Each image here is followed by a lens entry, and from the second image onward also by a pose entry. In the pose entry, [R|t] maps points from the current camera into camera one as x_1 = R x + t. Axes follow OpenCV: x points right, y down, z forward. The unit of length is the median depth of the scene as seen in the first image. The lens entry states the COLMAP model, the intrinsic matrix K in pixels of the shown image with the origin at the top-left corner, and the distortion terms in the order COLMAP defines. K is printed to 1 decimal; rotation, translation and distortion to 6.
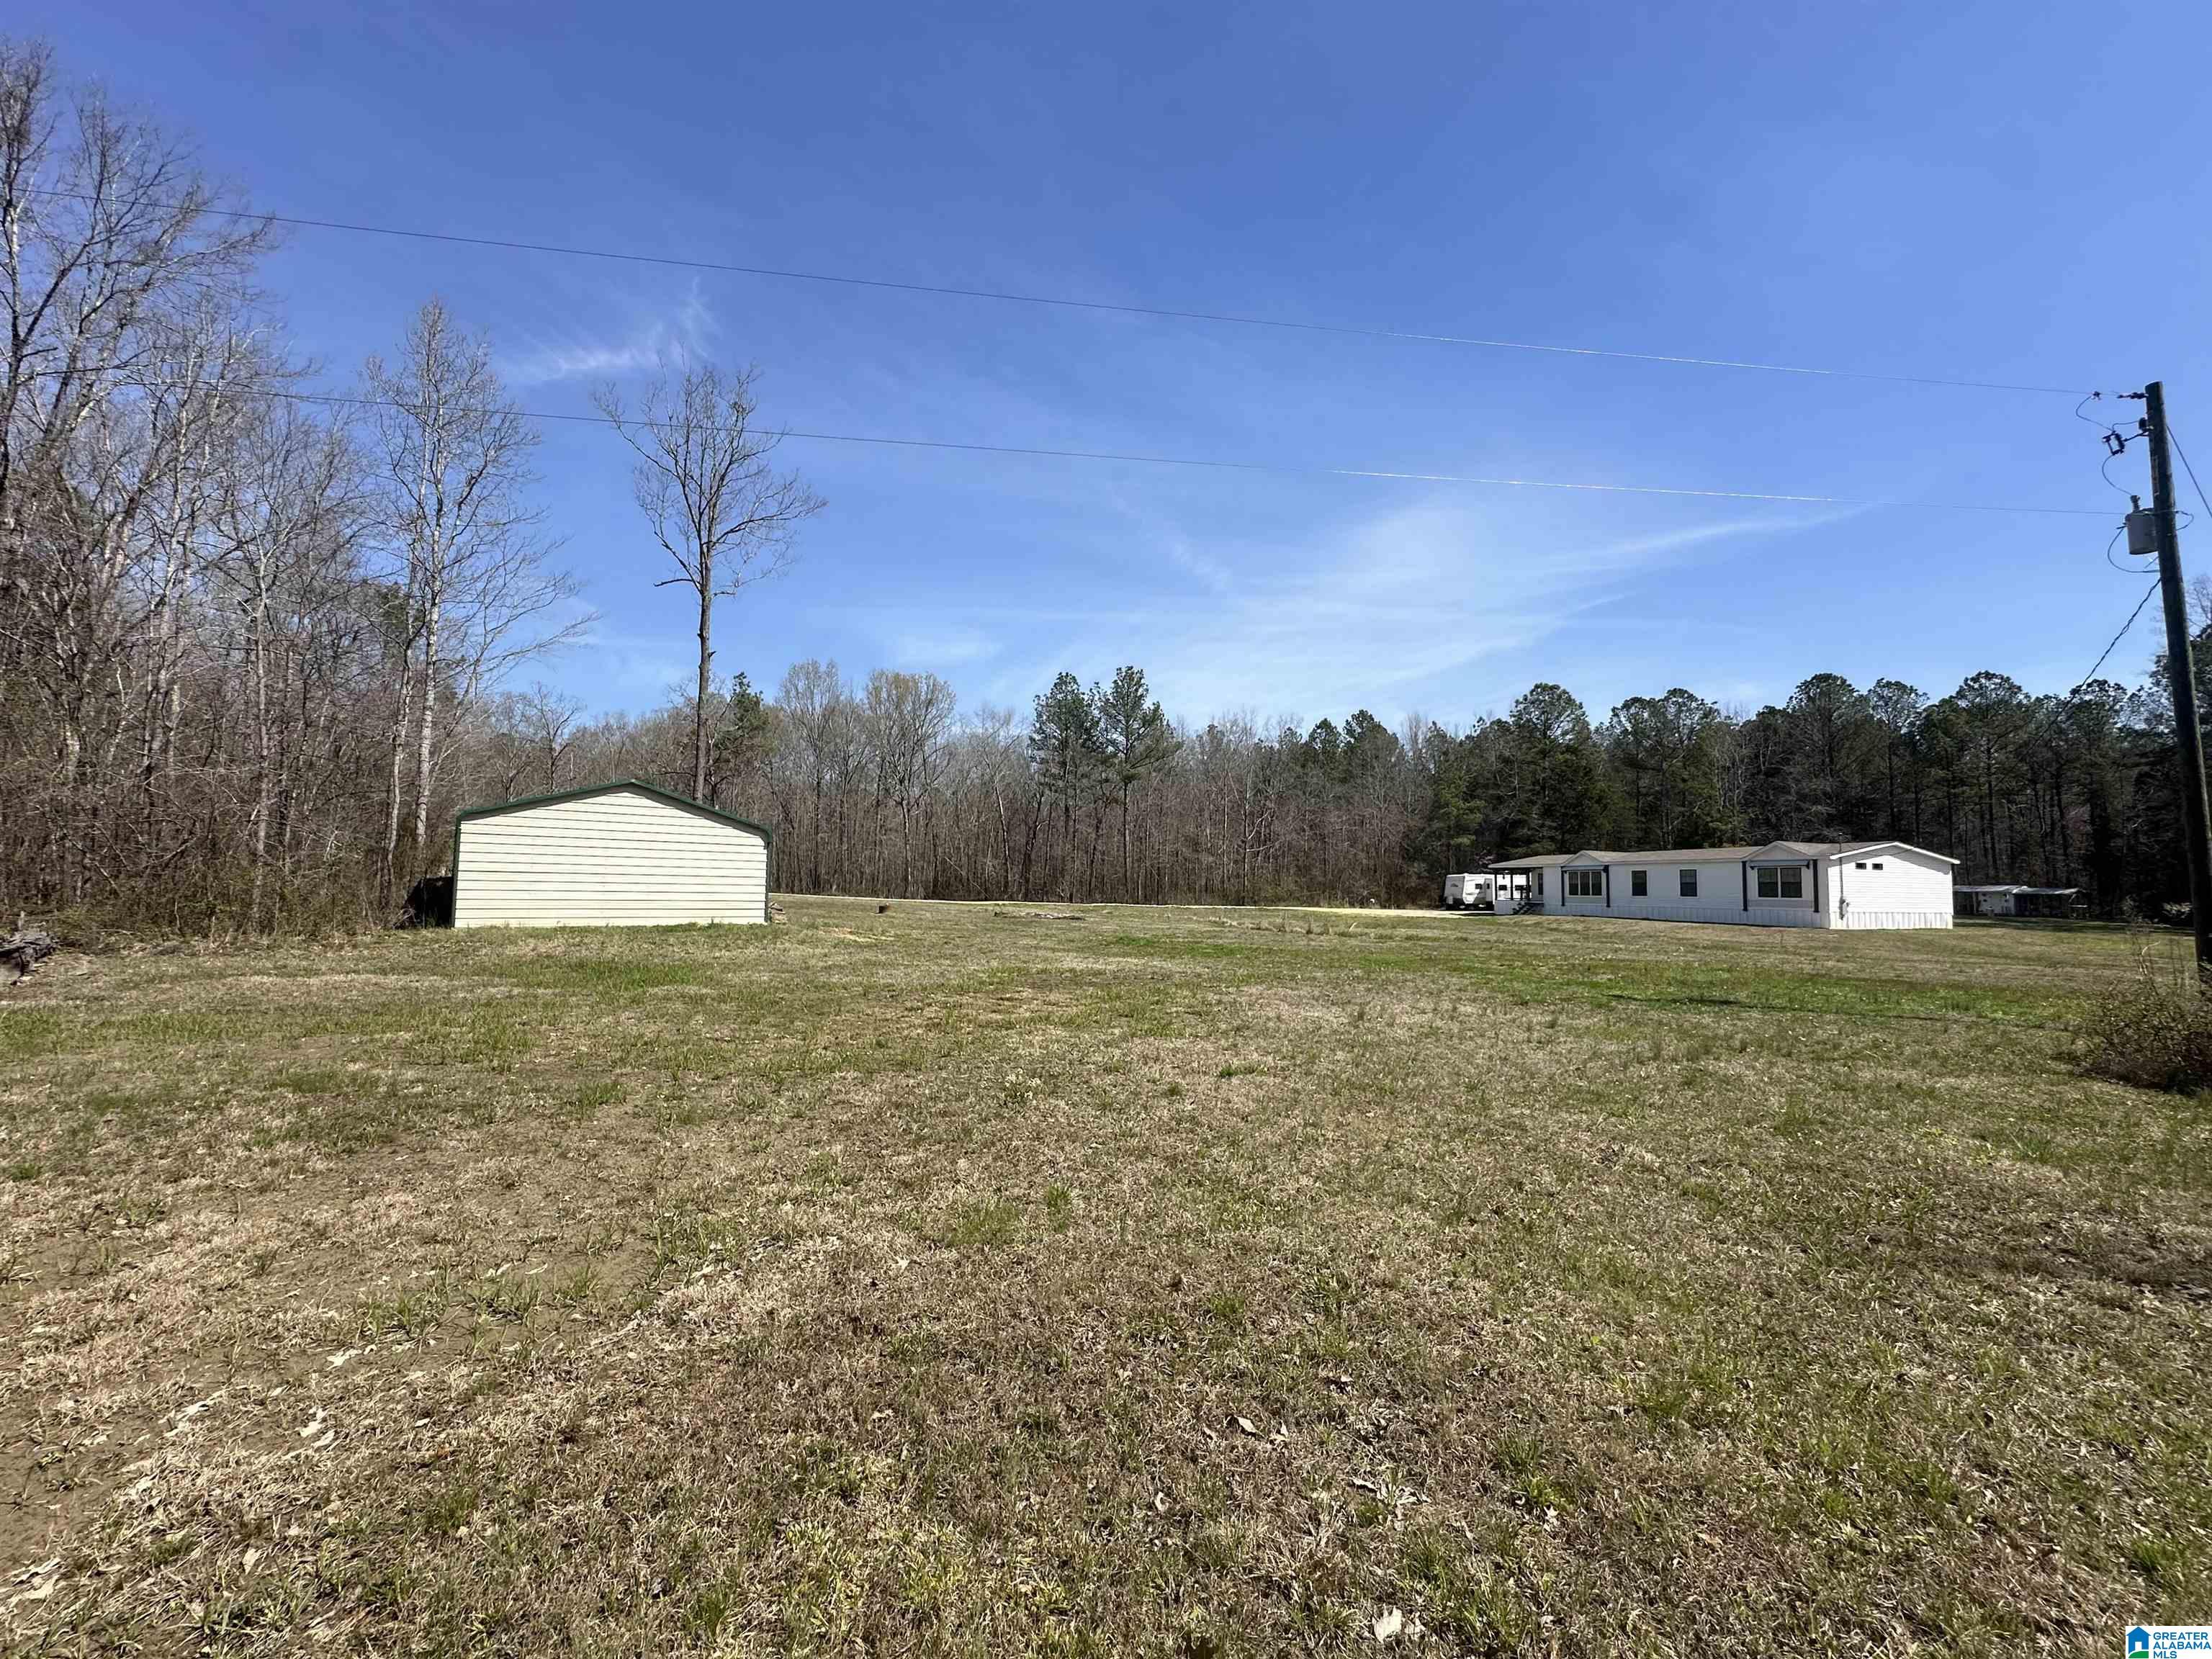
lens RADIAL K [[881.4, 0, 1106.0], [0, 881.4, 829.5], [0, 0, 1]] dist [-0.001222, 0.000231]
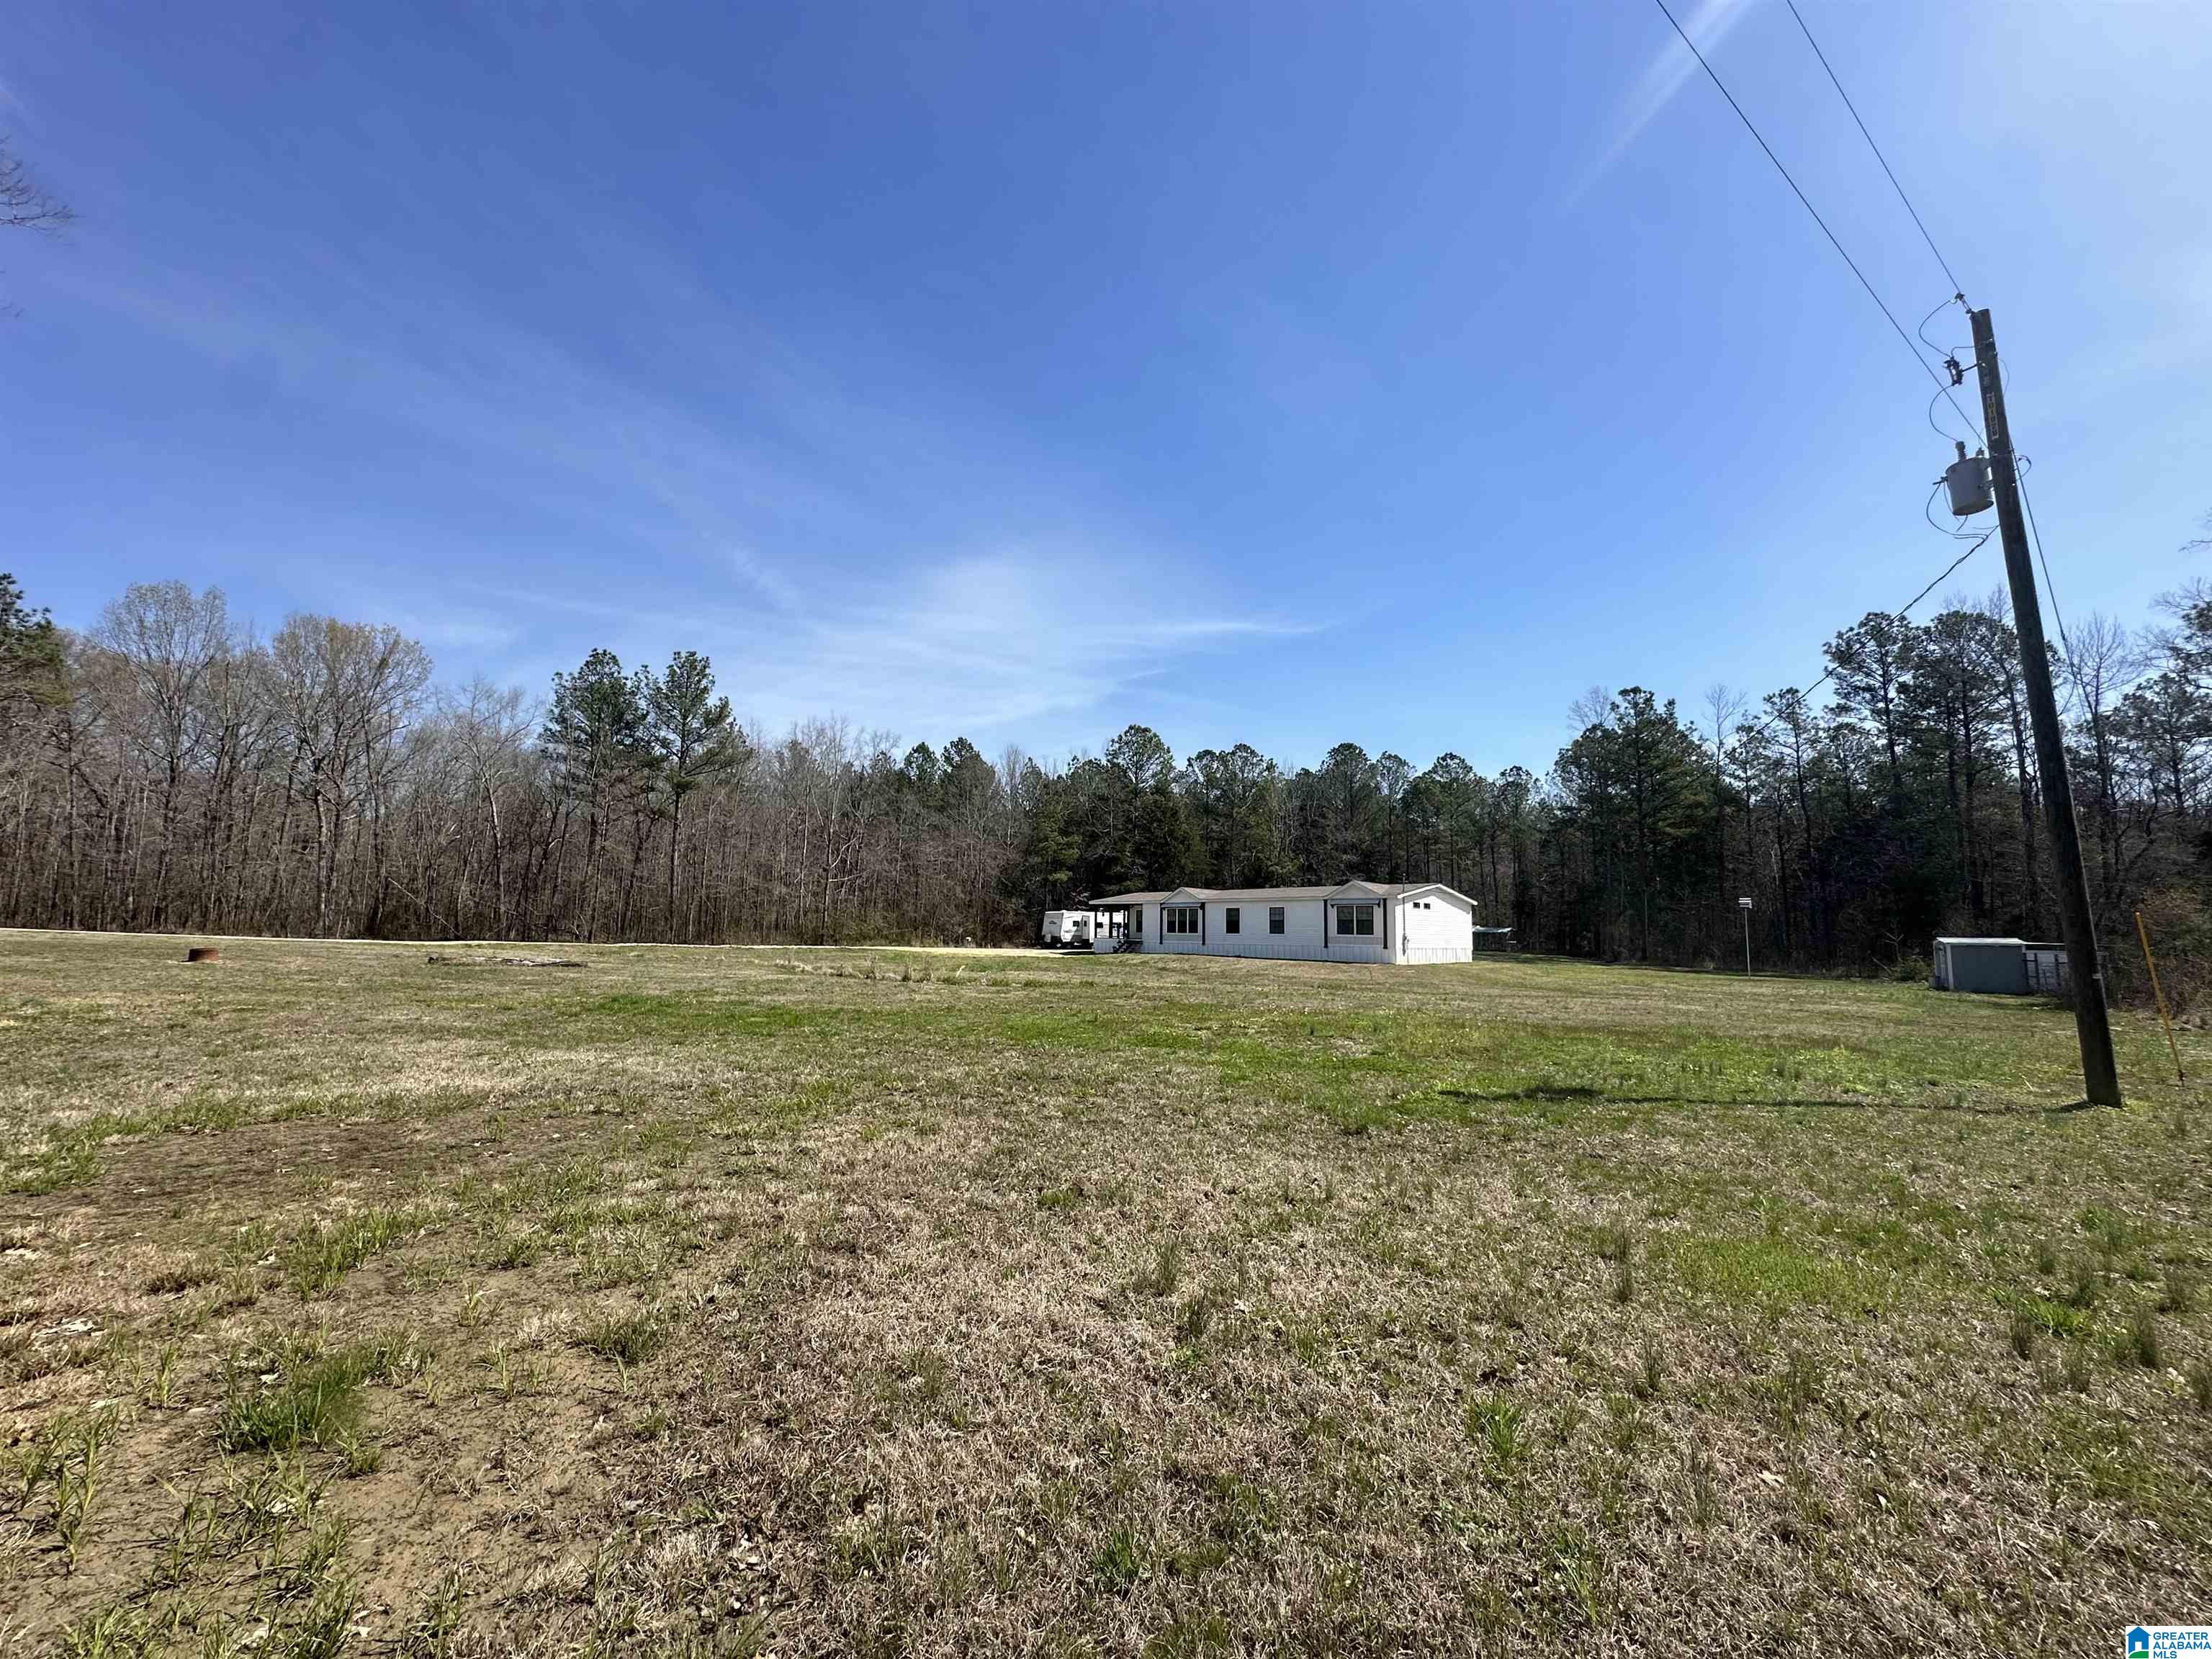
lens RADIAL K [[881.4, 0, 1106.0], [0, 881.4, 829.5], [0, 0, 1]] dist [-0.001222, 0.000231]
pose [[0.894482, 0.052994, 0.443953, 0.017086], [-0.033450, 0.998100, -0.051746, 0.009222], [-0.445852, 0.031436, 0.894555, 0.106879]]
